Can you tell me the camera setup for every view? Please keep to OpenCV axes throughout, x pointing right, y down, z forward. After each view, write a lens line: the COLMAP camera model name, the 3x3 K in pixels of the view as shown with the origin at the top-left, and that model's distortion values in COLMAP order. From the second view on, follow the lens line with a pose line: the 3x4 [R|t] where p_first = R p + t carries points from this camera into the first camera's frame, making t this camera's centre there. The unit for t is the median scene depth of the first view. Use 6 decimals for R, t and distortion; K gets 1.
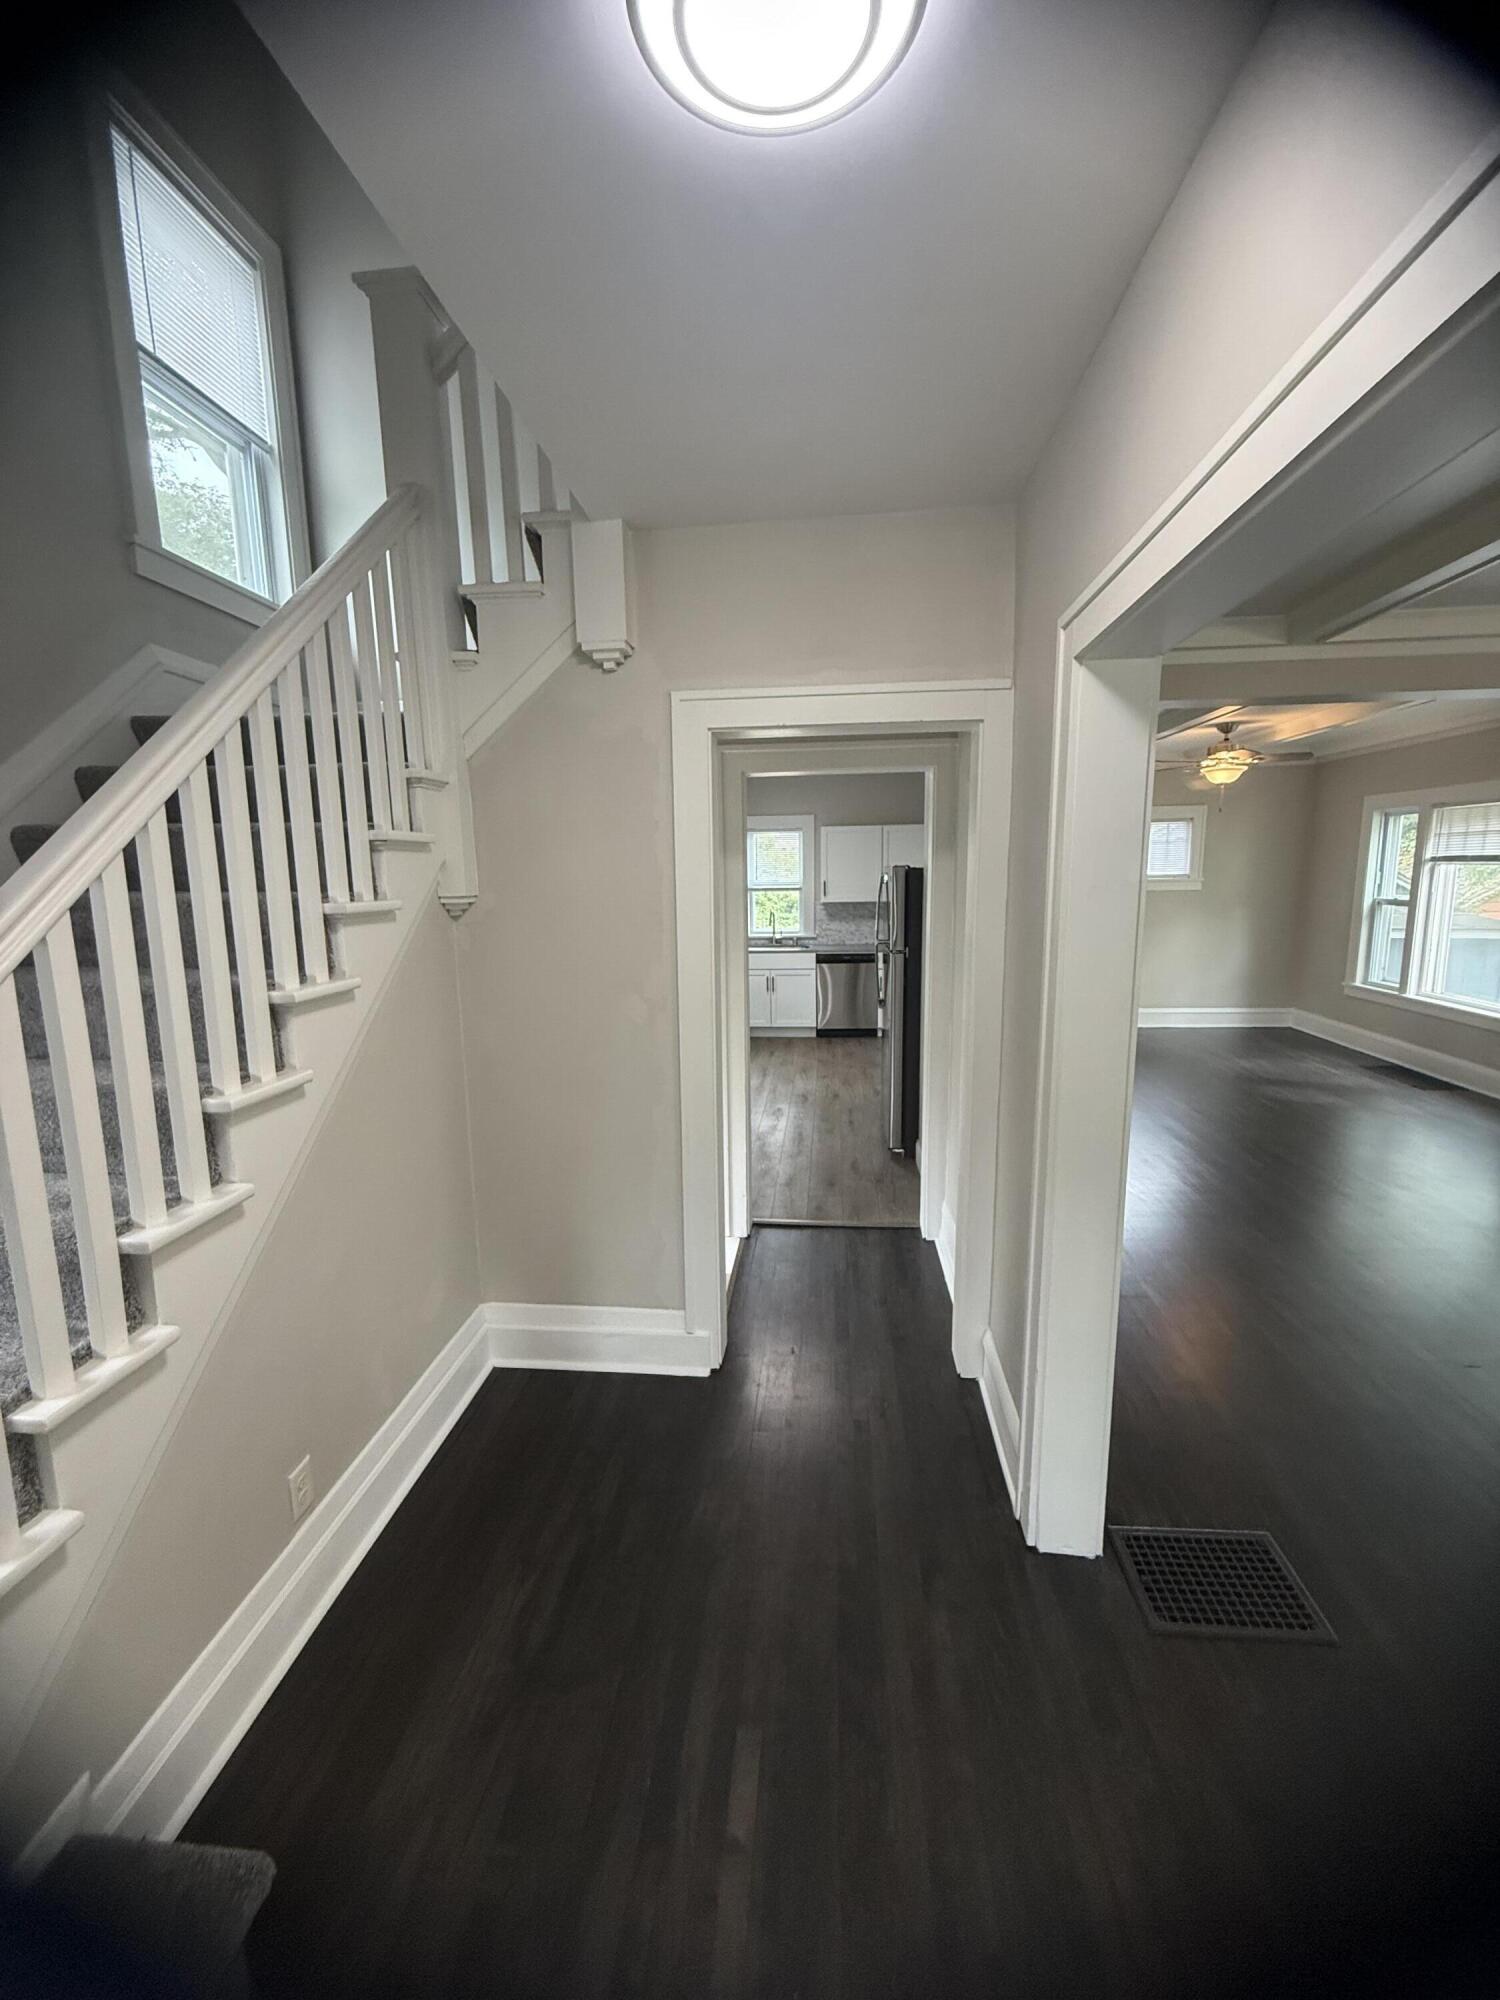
lens RADIAL K [[801.9, 0, 746.5], [0, 801.9, 1000.3], [0, 0, 1]] dist [0.002177, 0.000132]
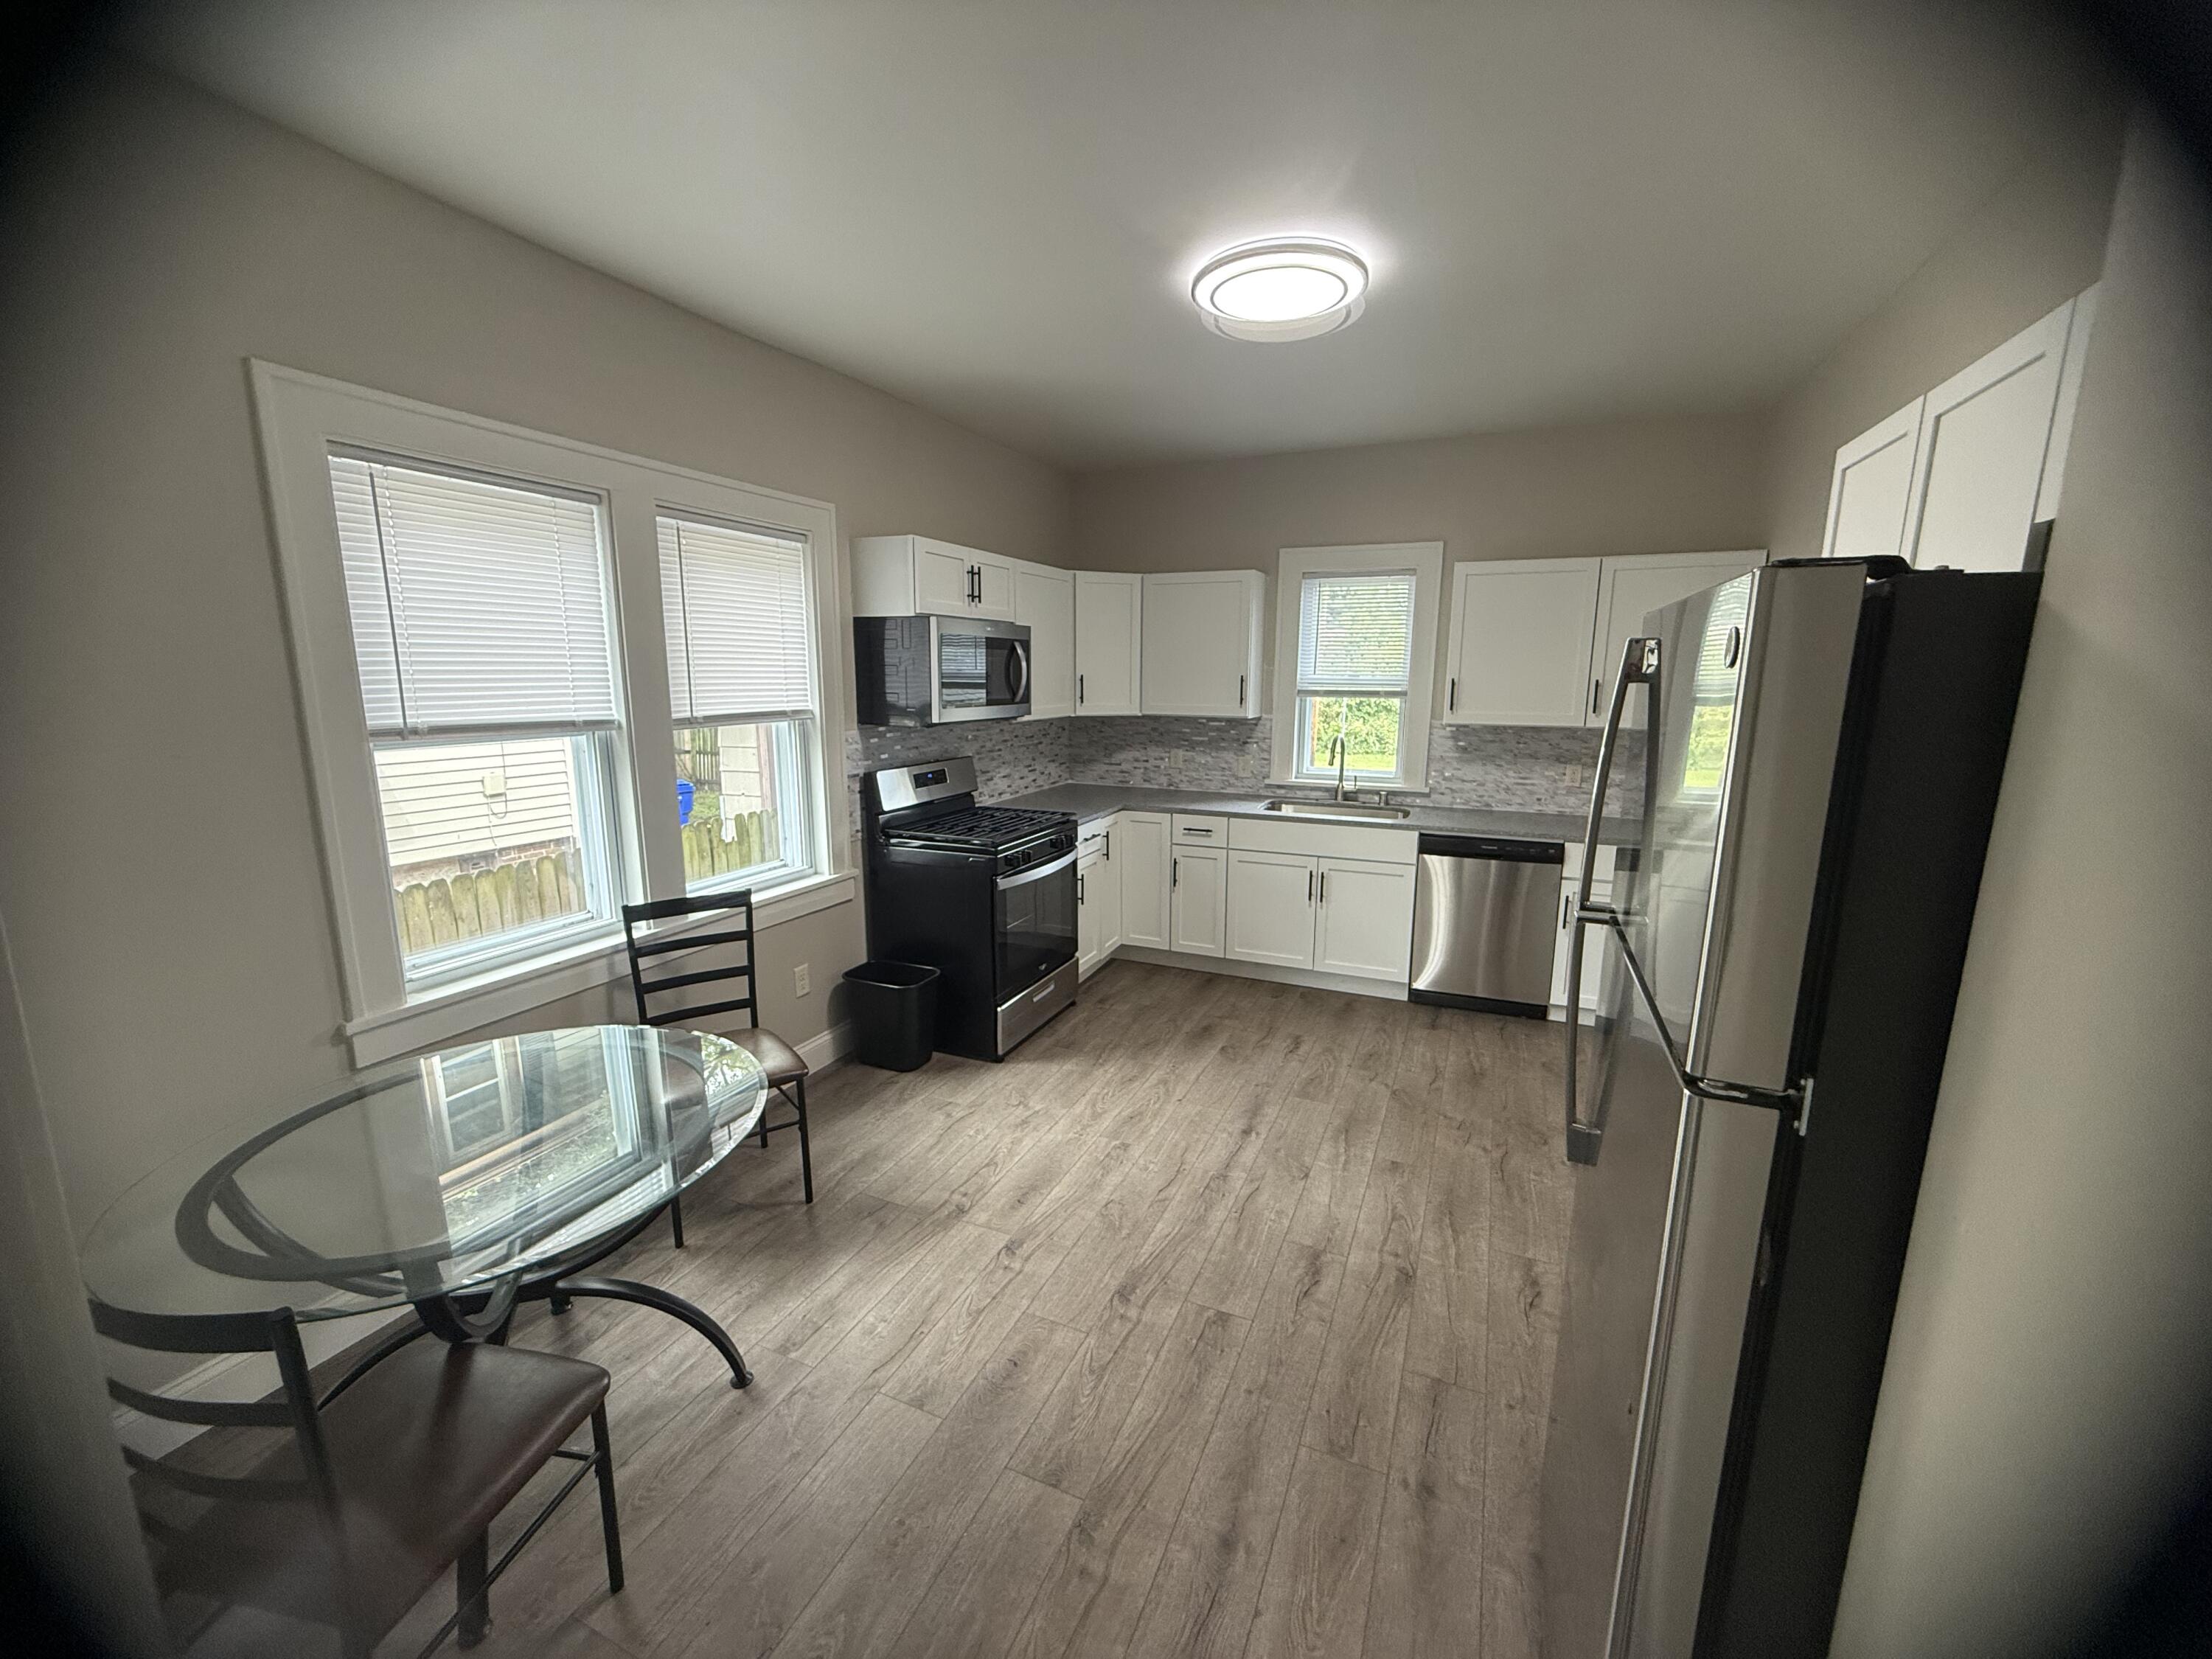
lens RADIAL K [[886.8, 0, 1103.8], [0, 886.8, 830.5], [0, 0, 1]] dist [0.002177, 0.000132]
pose [[0.950662, 0.080107, -0.299708, 0.065233], [-0.074466, 0.996766, 0.030214, -0.060468], [0.301159, -0.006405, 0.953552, 0.441171]]
